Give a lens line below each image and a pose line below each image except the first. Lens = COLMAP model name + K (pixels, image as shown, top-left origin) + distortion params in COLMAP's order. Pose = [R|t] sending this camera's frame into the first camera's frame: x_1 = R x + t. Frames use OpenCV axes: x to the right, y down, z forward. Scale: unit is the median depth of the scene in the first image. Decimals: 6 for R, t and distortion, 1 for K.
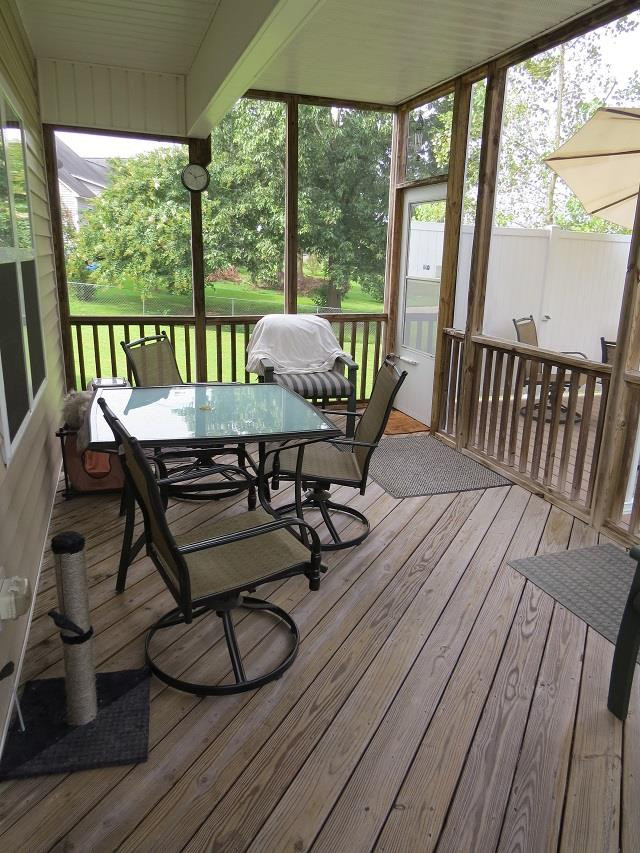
lens RADIAL K [[610.2, 0, 321.7], [0, 610.2, 427.2], [0, 0, 1]] dist [-0.022639, -0.001724]
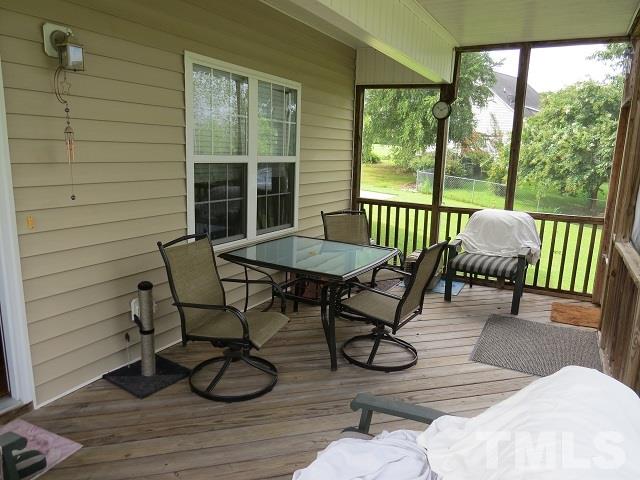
lens RADIAL K [[457.8, 0, 323.1], [0, 457.8, 241.3], [0, 0, 1]] dist [-0.022639, -0.001724]
pose [[0.670195, 0.140043, -0.728853, 0.371177], [-0.217109, 0.976073, -0.012092, -0.026789], [0.709720, 0.166344, 0.684564, 0.091043]]
